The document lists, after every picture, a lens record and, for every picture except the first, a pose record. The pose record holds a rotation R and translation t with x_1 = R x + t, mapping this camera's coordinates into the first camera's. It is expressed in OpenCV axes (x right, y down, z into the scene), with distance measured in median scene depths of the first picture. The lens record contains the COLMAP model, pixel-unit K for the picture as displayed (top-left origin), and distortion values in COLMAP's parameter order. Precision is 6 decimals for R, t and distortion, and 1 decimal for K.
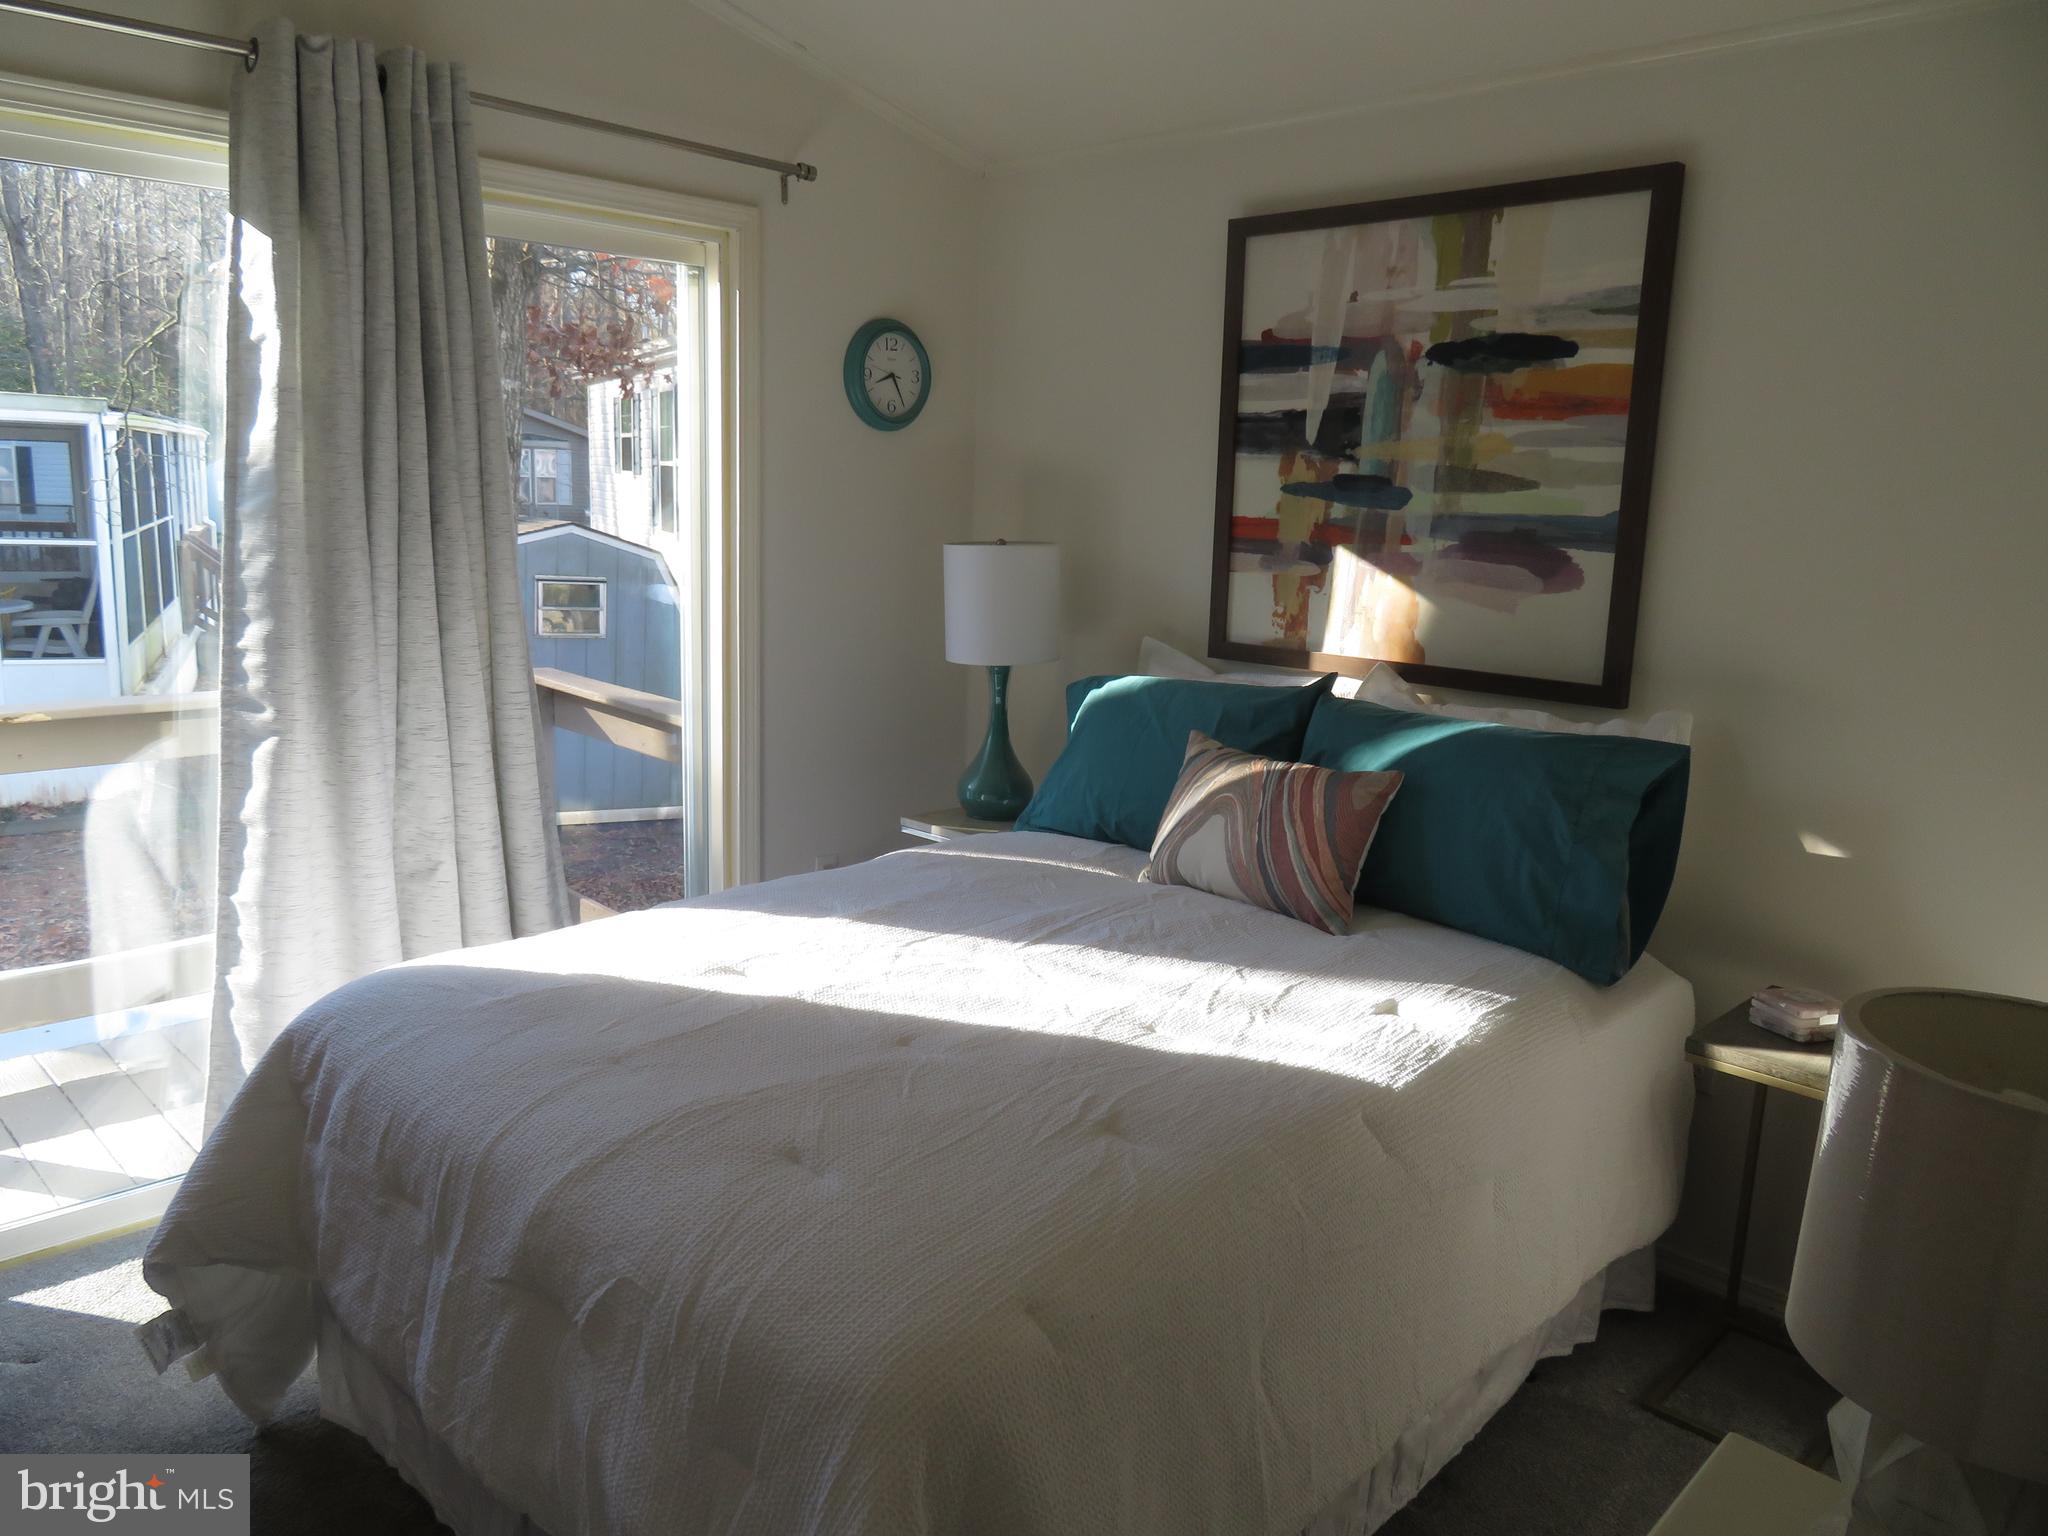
lens RADIAL K [[1472.1, 0, 1024.3], [0, 1472.1, 776.9], [0, 0, 1]] dist [-0.005288, -0.000686]
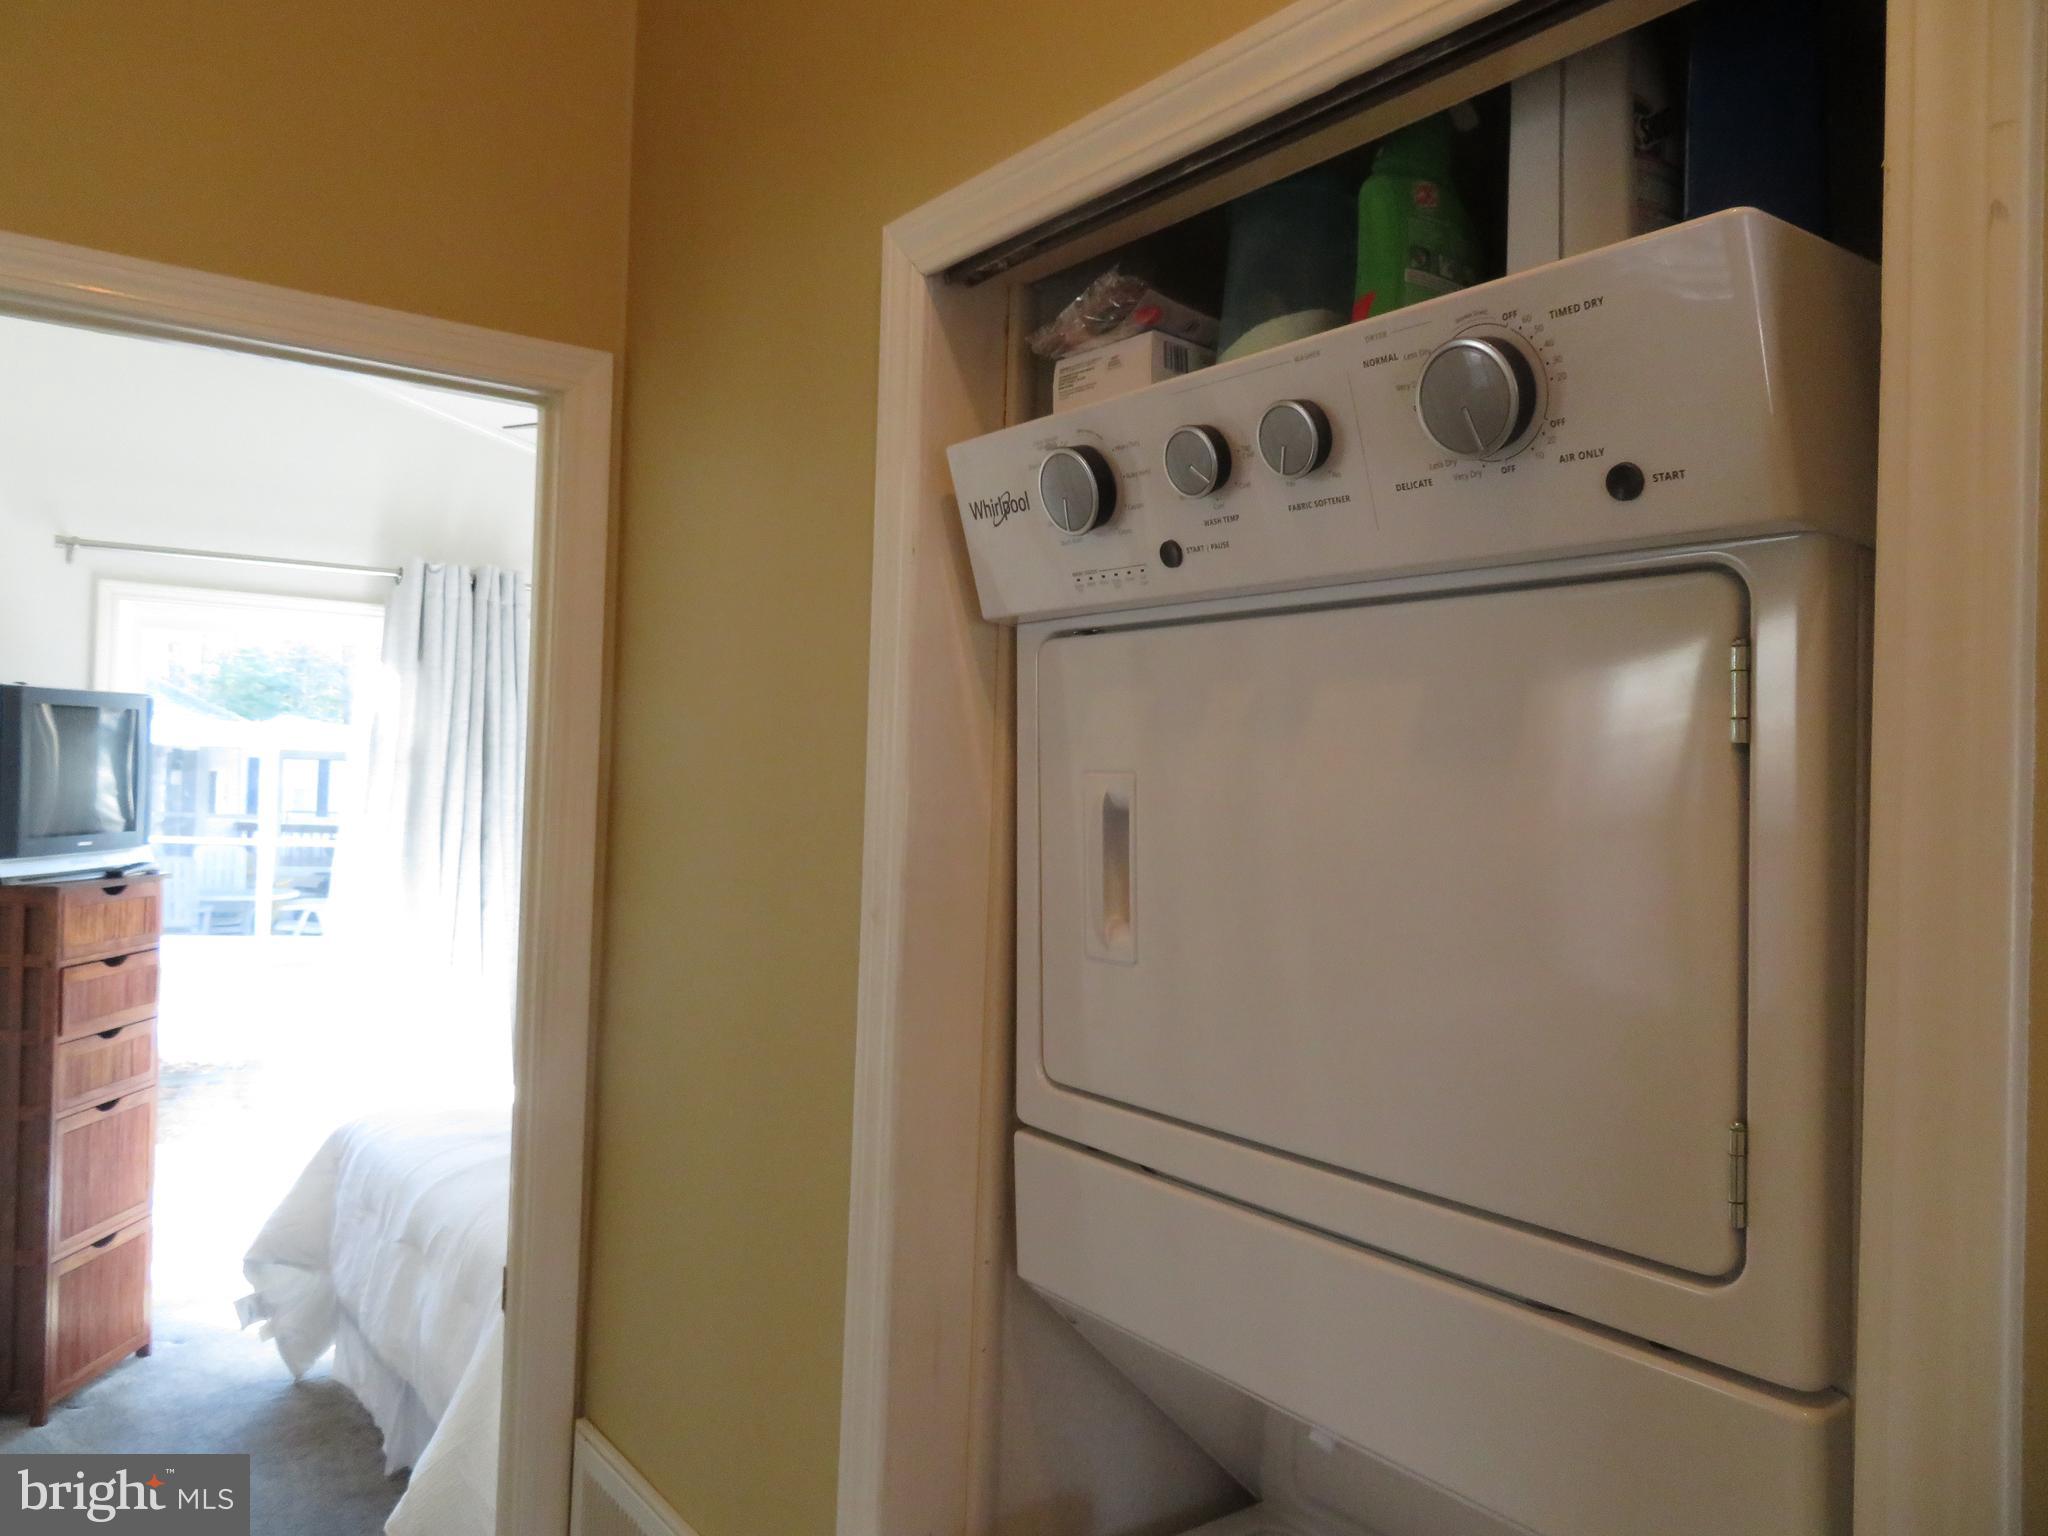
lens RADIAL K [[1452.8, 0, 1022.6], [0, 1452.8, 770.3], [0, 0, 1]] dist [-0.009410, -0.005063]
pose [[0.989967, -0.005300, -0.141199, 0.399444], [-0.023875, 0.978654, -0.204125, 0.063085], [0.139267, 0.205448, 0.968708, -0.463966]]
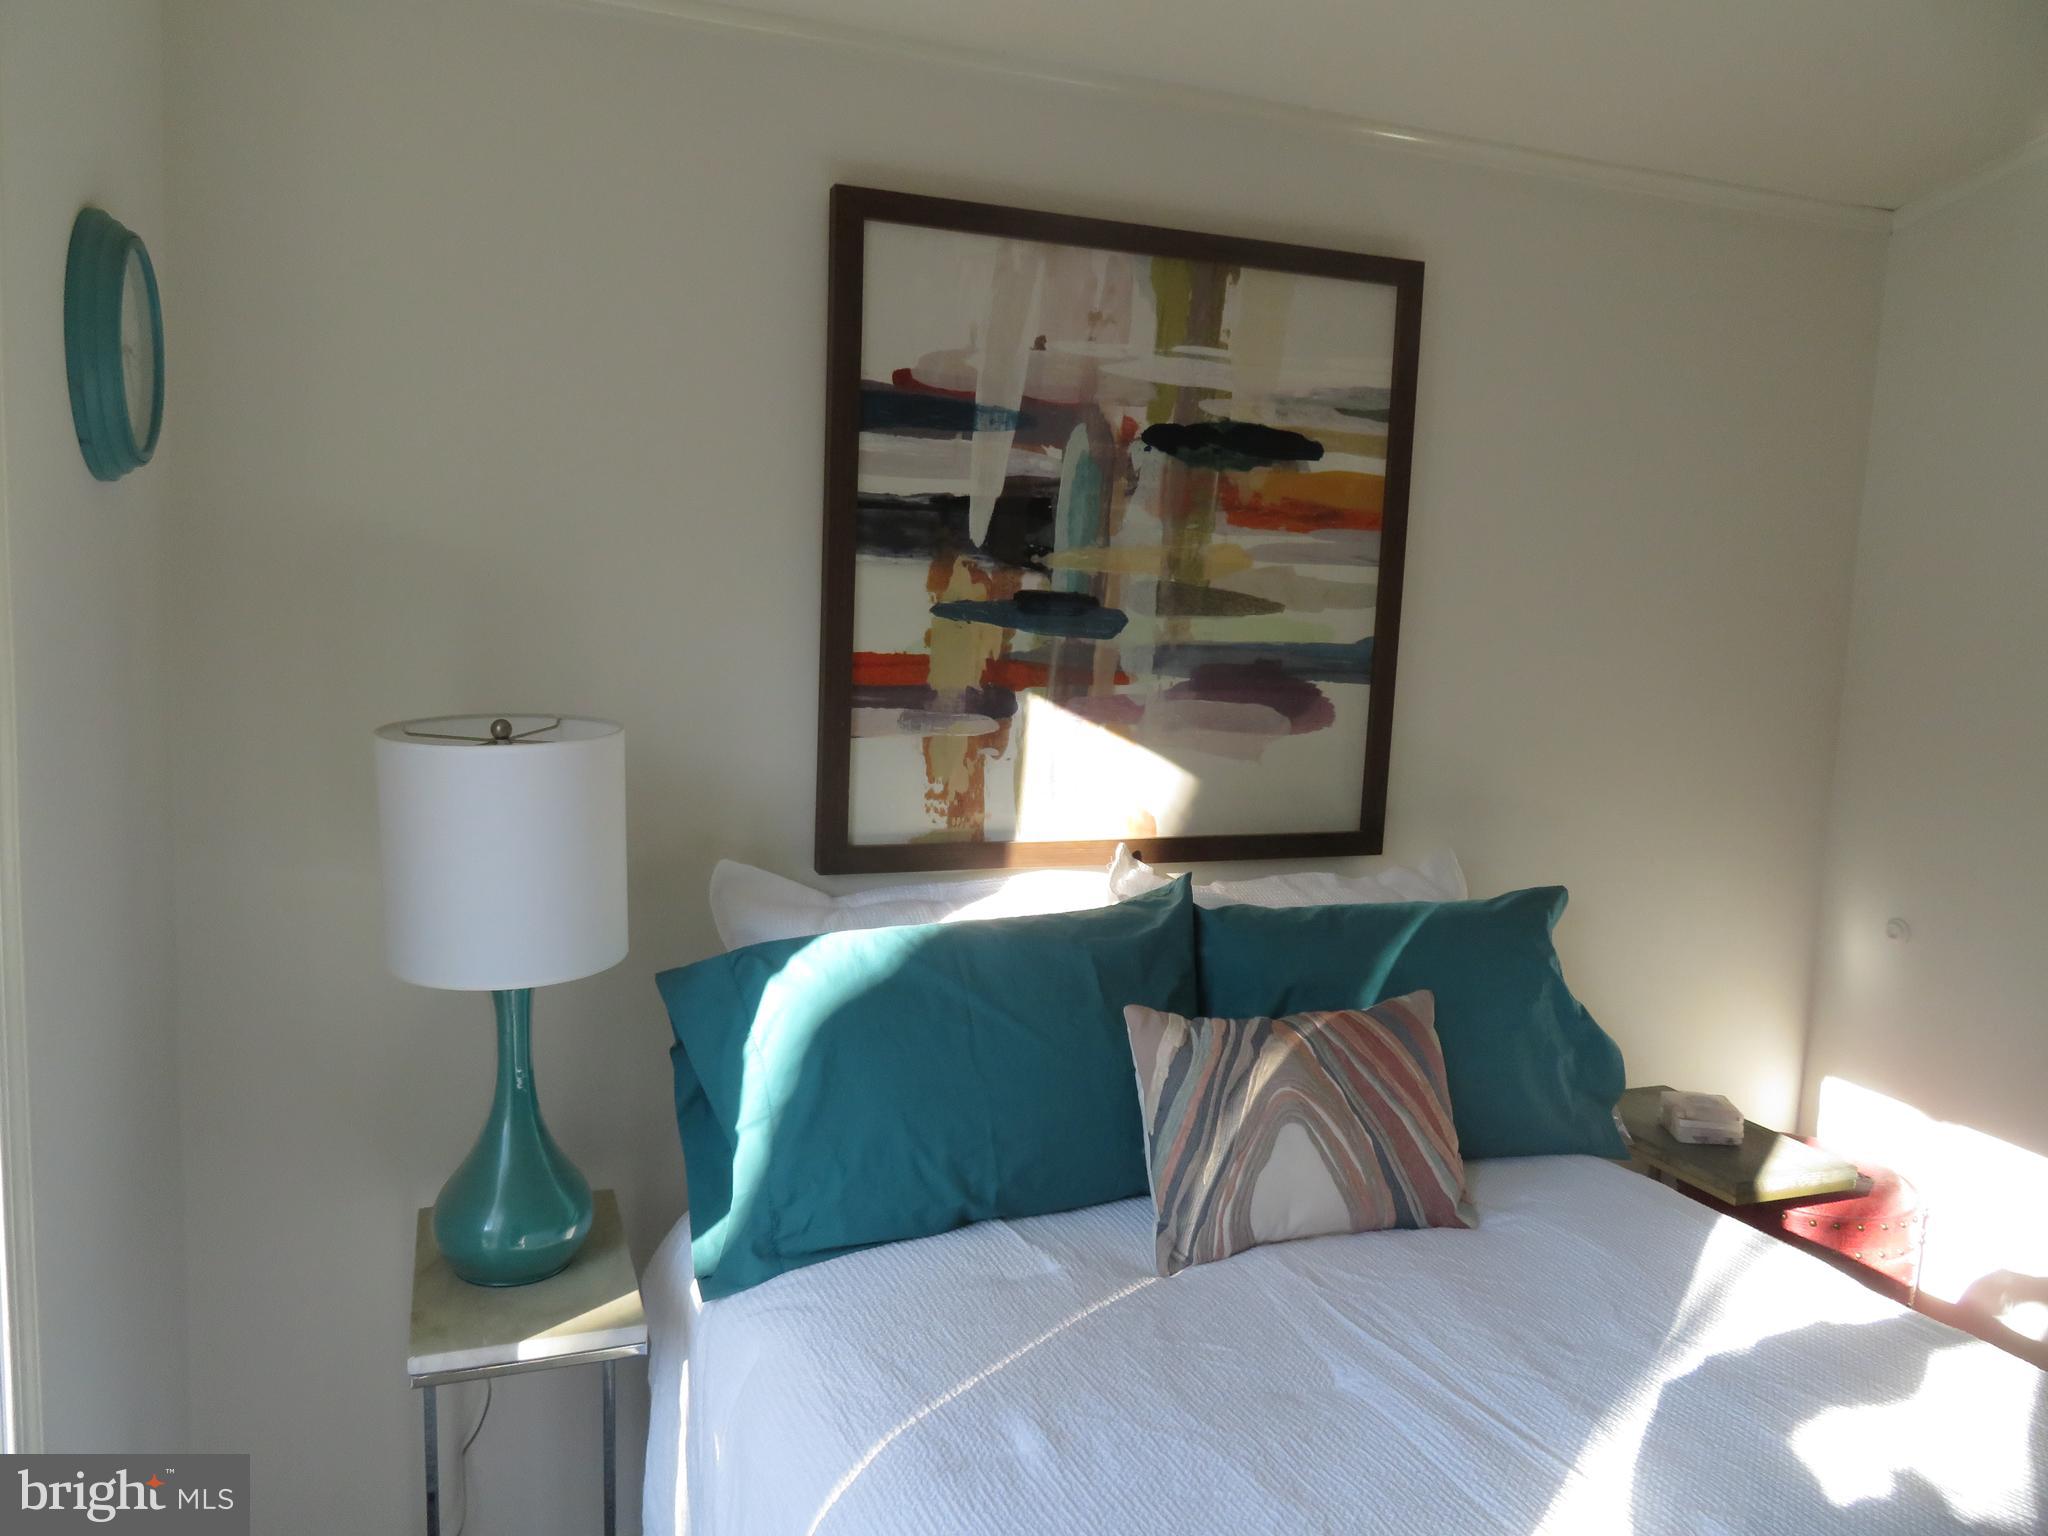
lens RADIAL K [[1466.6, 0, 1023.7], [0, 1466.6, 770.4], [0, 0, 1]] dist [-0.016533, 0.020705]
pose [[0.420281, -0.133545, 0.897513, -0.463616], [0.148705, 0.985875, 0.077058, -0.189276], [-0.895126, 0.101079, 0.434203, 0.762255]]
